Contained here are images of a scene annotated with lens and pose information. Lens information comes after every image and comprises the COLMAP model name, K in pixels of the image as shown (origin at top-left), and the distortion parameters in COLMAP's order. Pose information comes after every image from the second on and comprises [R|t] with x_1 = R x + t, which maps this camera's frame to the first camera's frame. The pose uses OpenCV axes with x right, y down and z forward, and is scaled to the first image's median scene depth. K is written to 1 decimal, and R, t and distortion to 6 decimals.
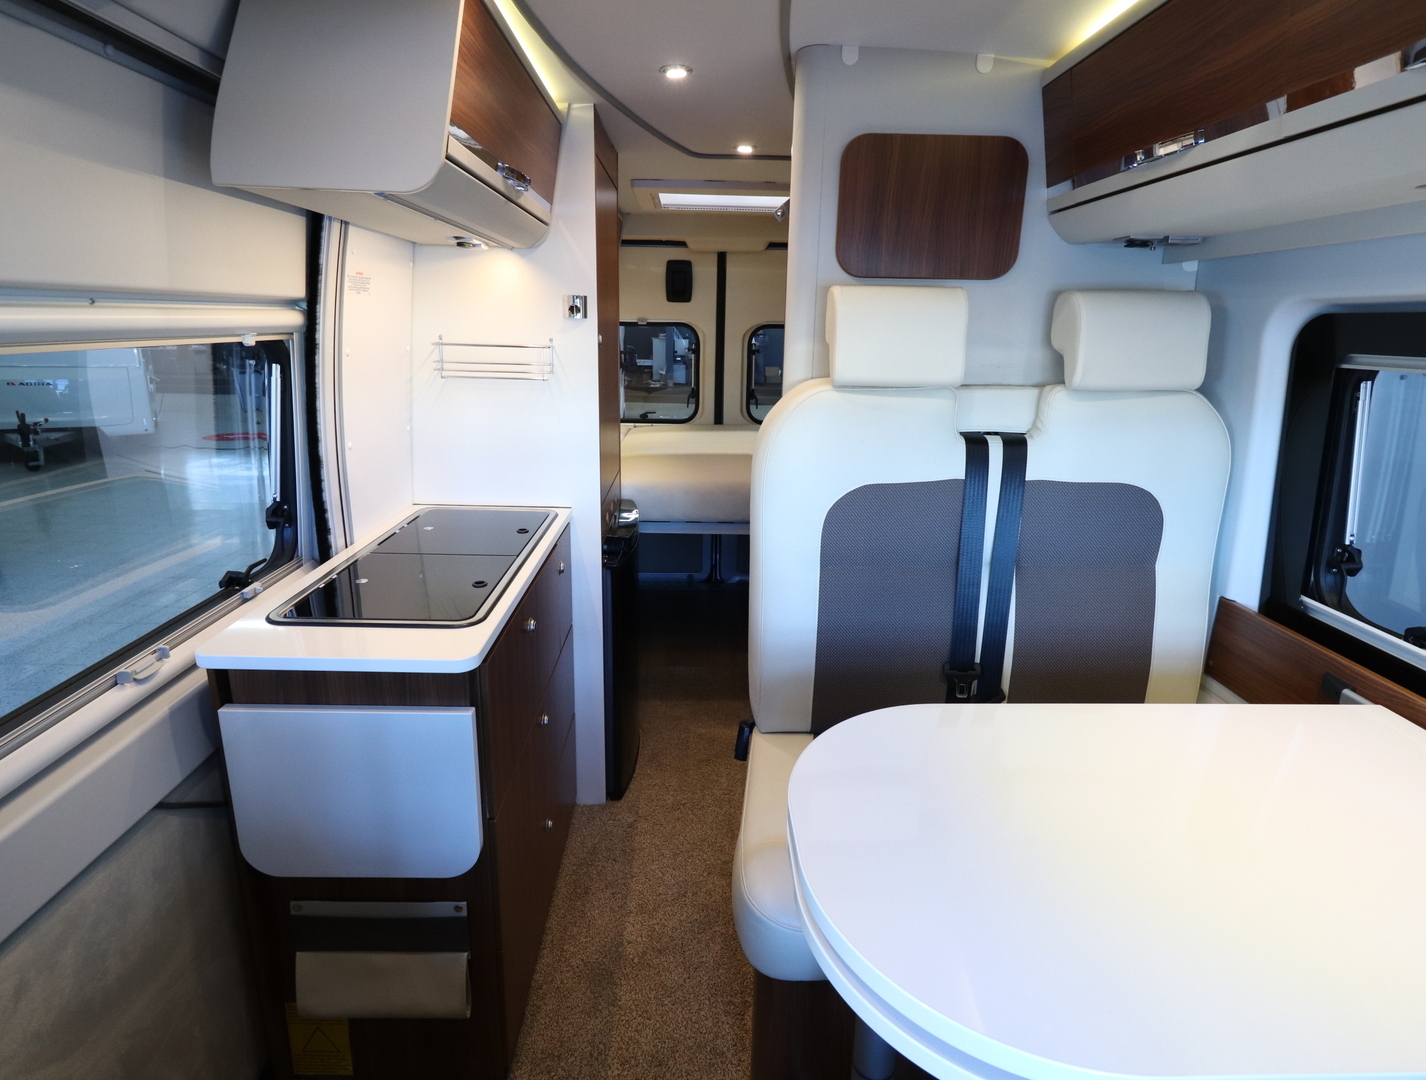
lens RADIAL K [[743.0, 0, 709.9], [0, 743.0, 539.3], [0, 0, 1]] dist [0.002692, 0.000920]
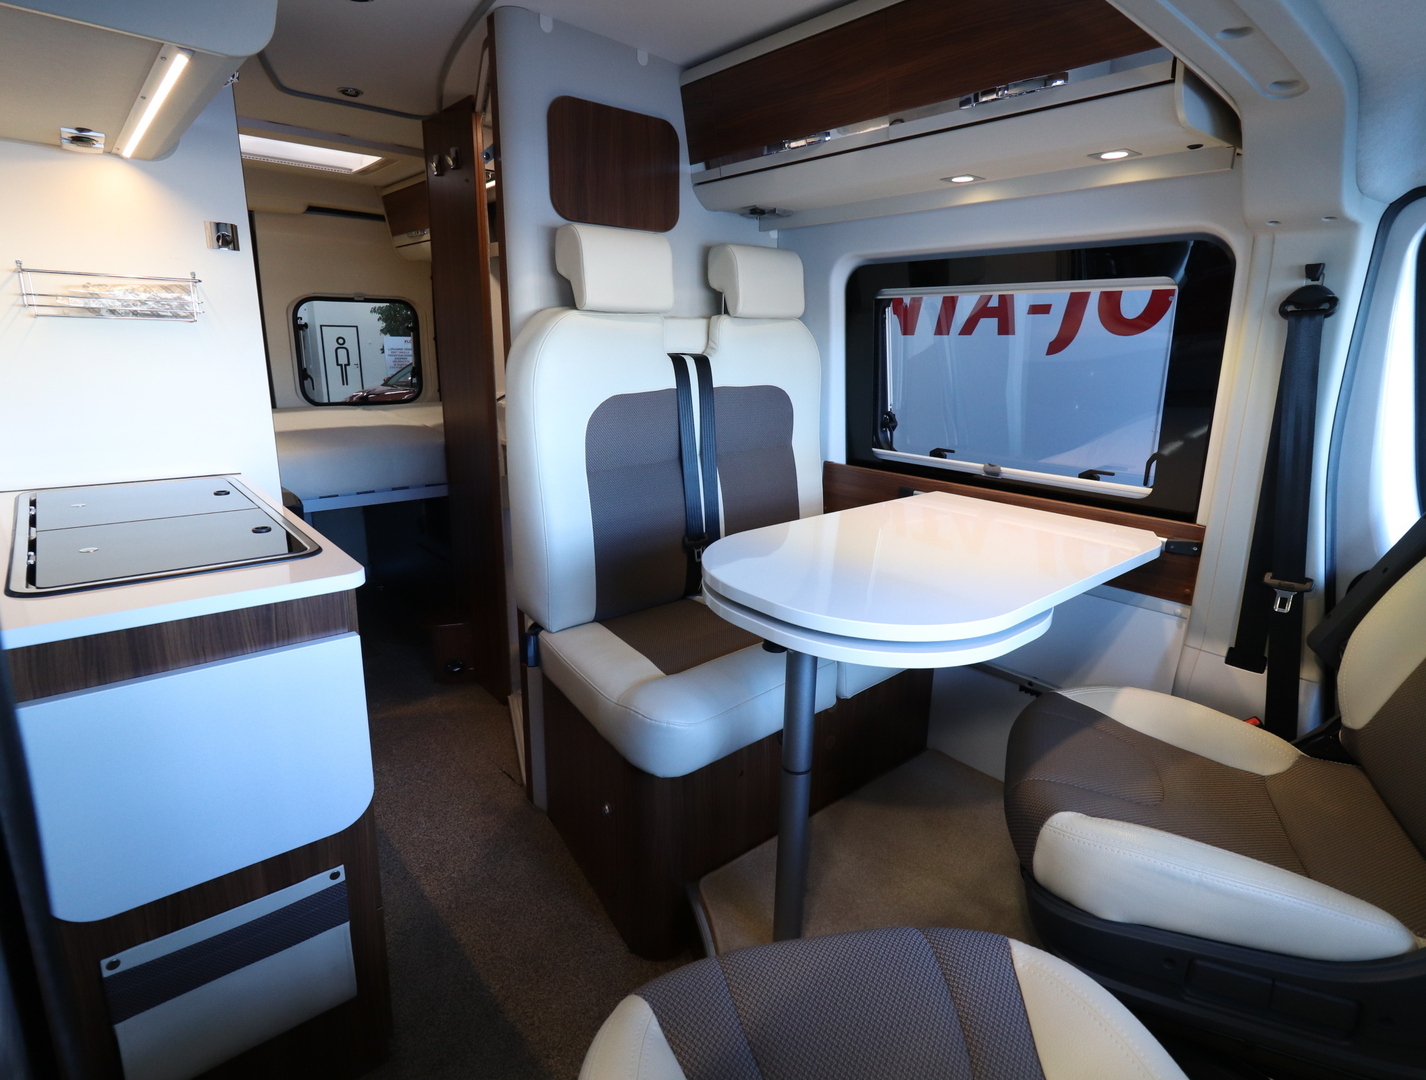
lens RADIAL K [[743.0, 0, 716.9], [0, 743.0, 540.7], [0, 0, 1]] dist [0.002692, 0.000920]
pose [[0.769266, -0.171558, 0.615466, -0.429028], [0.173813, 0.983139, 0.056798, 0.113818], [-0.614833, 0.063283, 0.786115, -0.023882]]
